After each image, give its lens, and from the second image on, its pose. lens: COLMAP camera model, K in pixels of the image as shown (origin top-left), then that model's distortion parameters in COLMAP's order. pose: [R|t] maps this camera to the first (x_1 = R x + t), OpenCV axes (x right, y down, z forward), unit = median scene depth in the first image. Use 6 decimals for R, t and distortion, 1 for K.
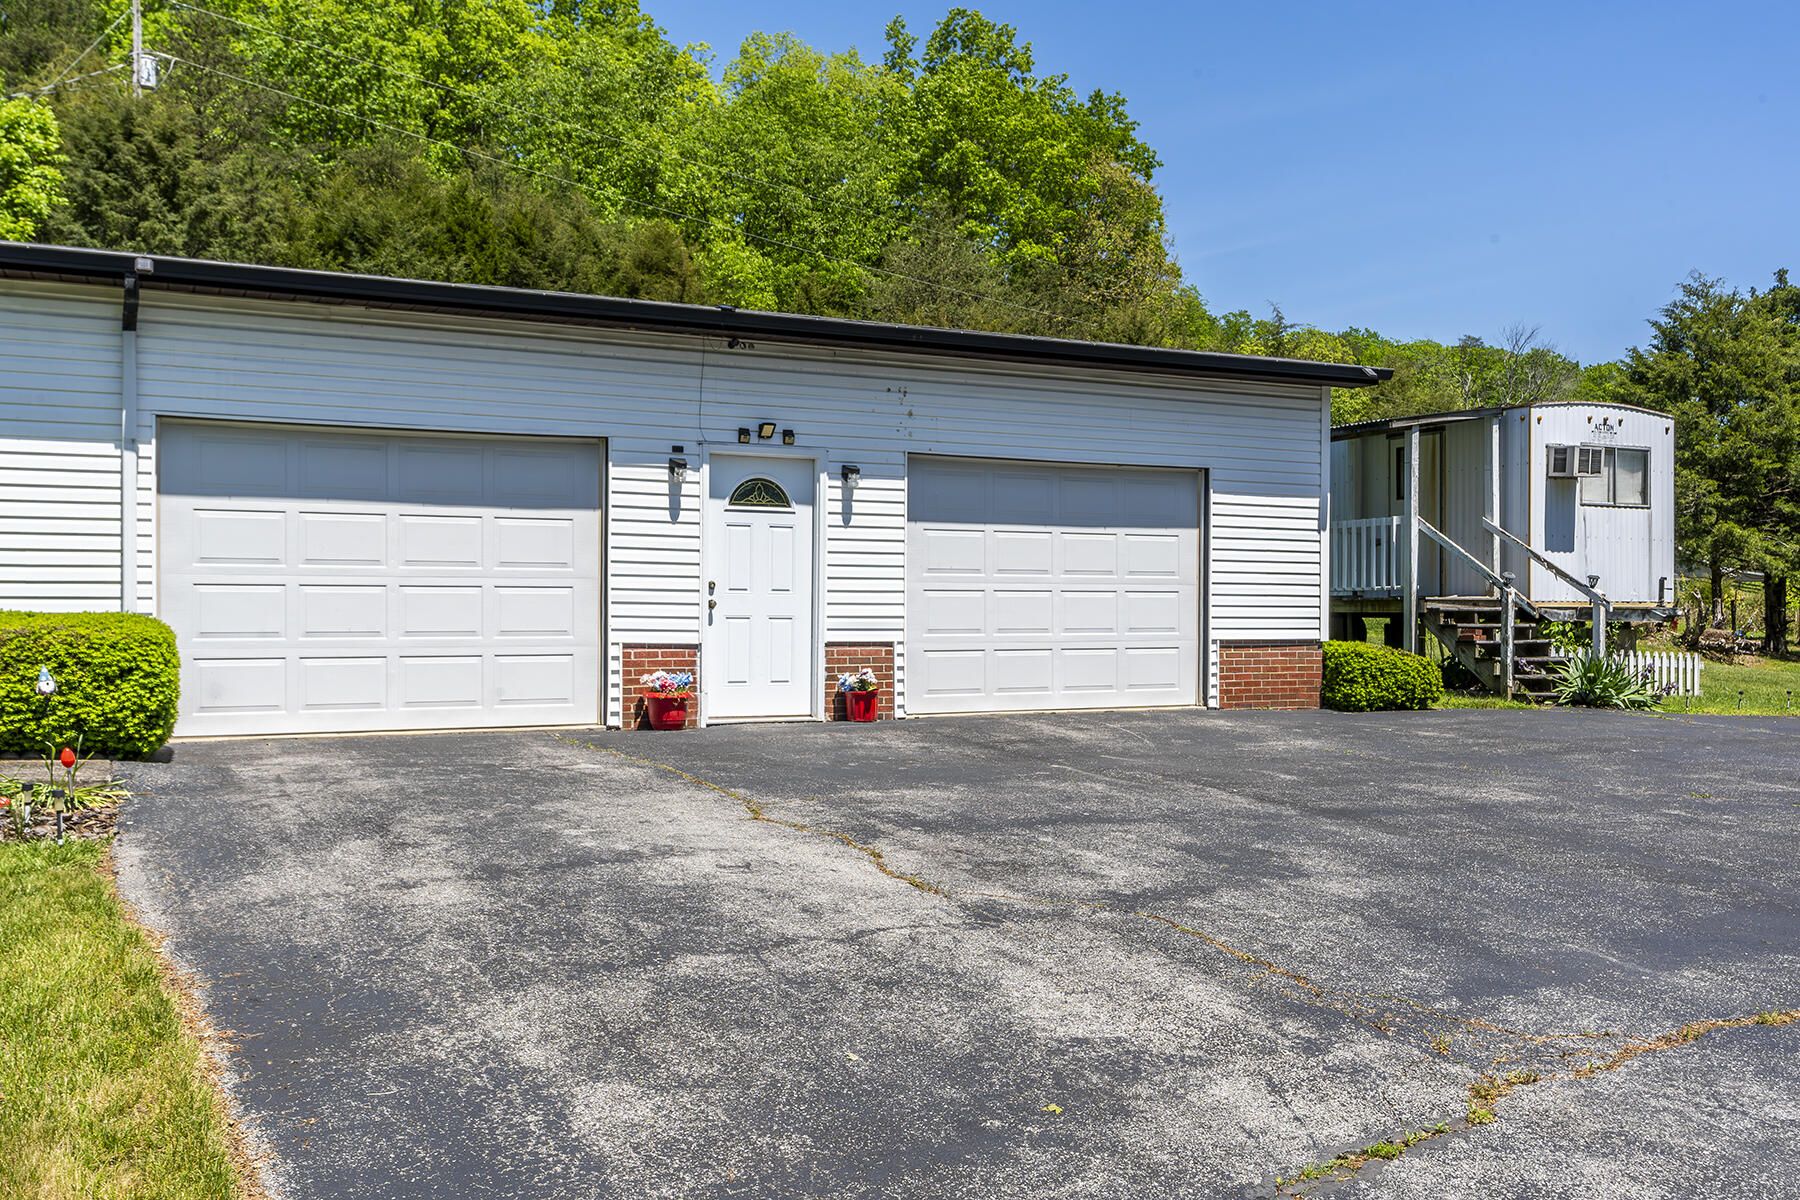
lens RADIAL K [[1554.9, 0, 900.0], [0, 1554.9, 600.0], [0, 0, 1]] dist [0.003059, 0.001199]
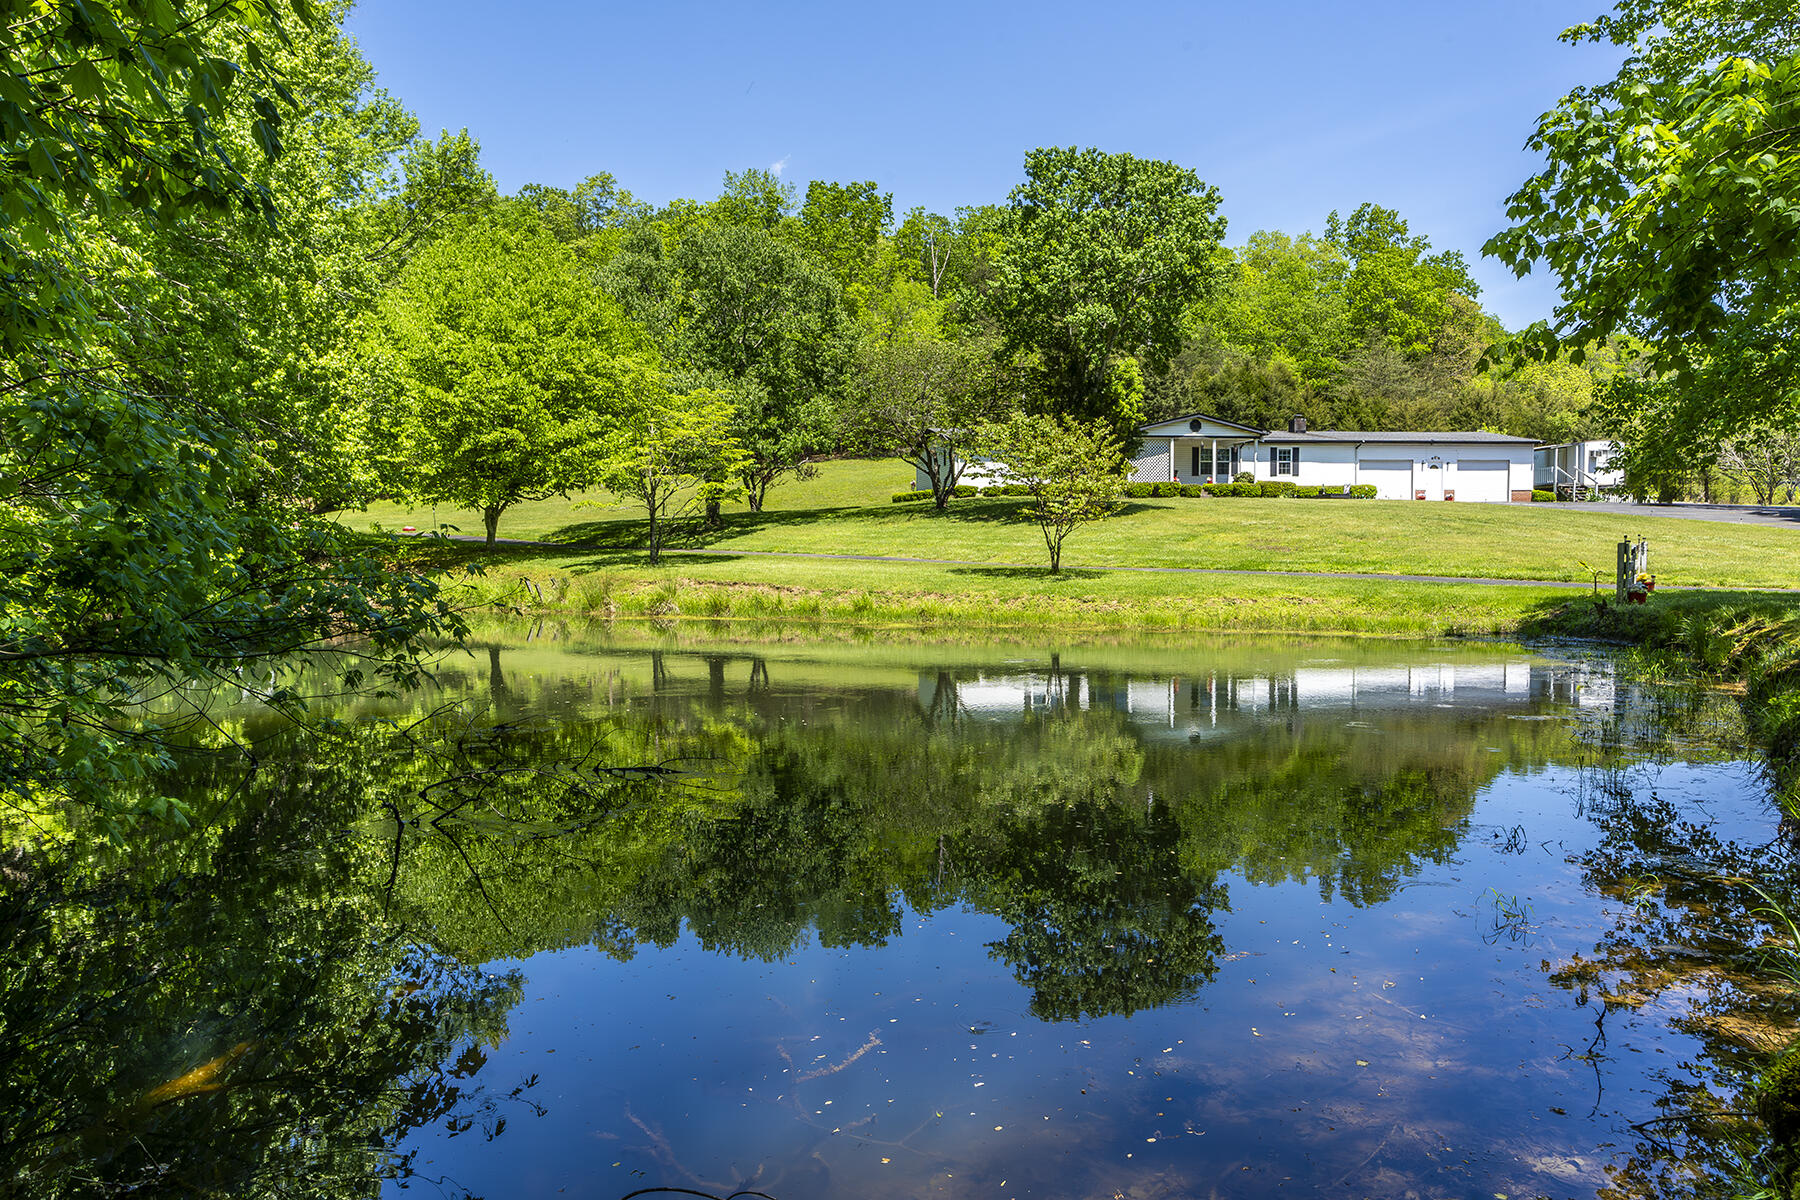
lens RADIAL K [[990.6, 0, 900.0], [0, 990.6, 600.0], [0, 0, 1]] dist [0.000184, -0.000098]
pose [[0.942553, 0.021014, -0.333396, -0.655872], [0.006661, 0.996639, 0.081648, 0.109844], [0.333991, -0.079178, 0.939245, -3.045196]]
